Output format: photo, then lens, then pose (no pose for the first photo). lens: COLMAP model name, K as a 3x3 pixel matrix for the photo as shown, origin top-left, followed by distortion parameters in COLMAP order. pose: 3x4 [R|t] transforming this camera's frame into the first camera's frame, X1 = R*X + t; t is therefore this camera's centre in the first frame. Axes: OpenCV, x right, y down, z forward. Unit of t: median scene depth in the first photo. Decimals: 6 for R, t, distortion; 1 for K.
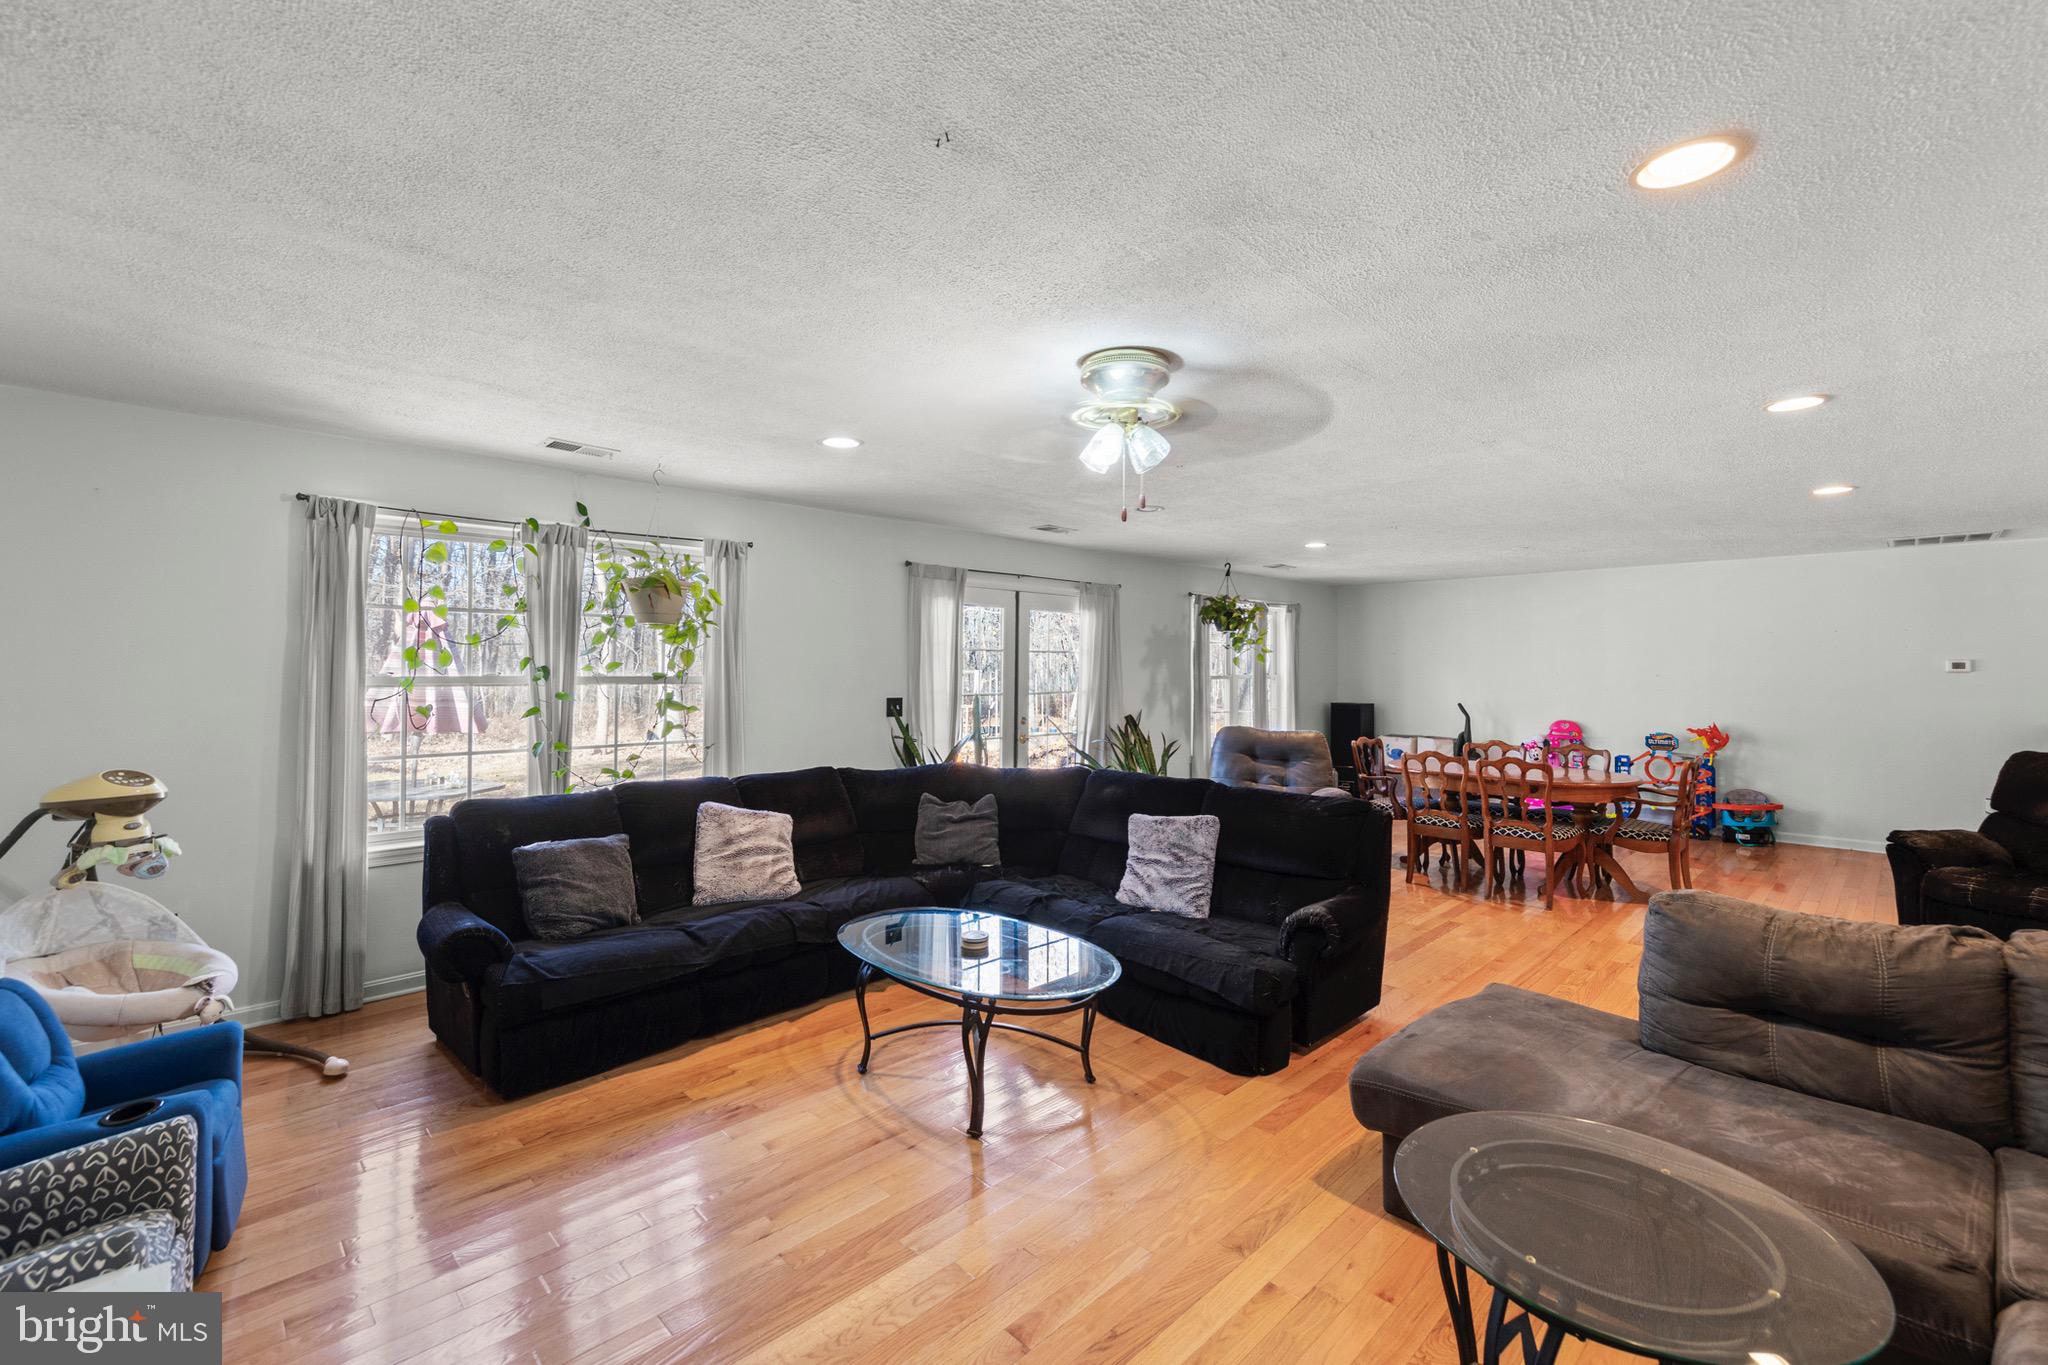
lens RADIAL K [[882.0, 0, 1027.8], [0, 882.0, 671.2], [0, 0, 1]] dist [0.004841, 0.000394]
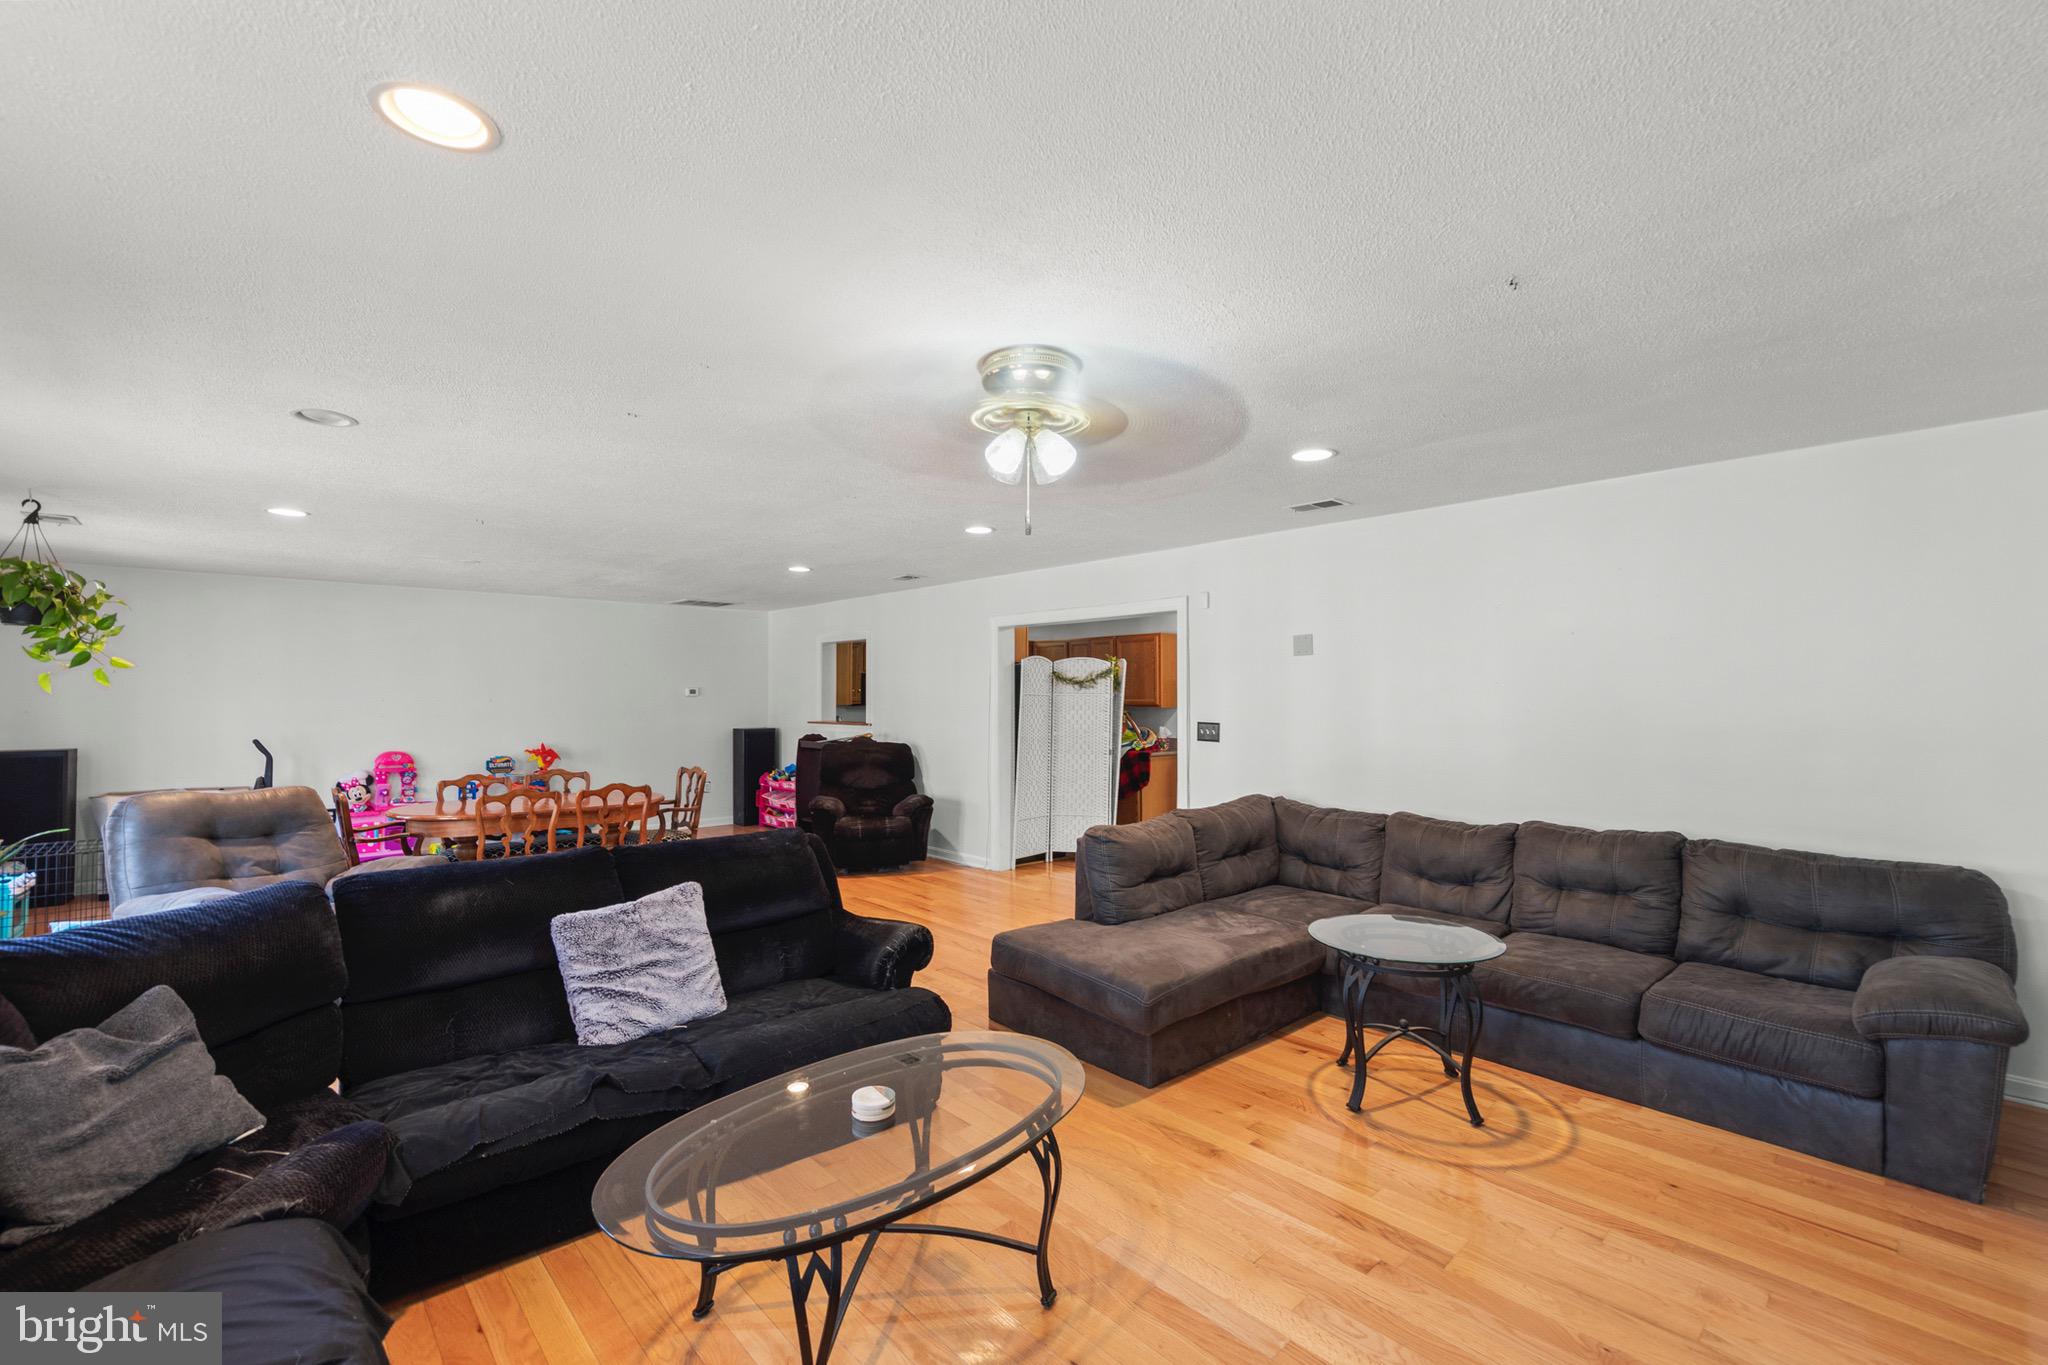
lens RADIAL K [[882.0, 0, 1018.3], [0, 882.0, 690.1], [0, 0, 1]] dist [0.004841, 0.000394]
pose [[0.020392, 0.002120, 0.999790, -0.440134], [0.003516, 0.999991, -0.002192, -0.004341], [-0.999786, 0.003560, 0.020384, 0.530372]]
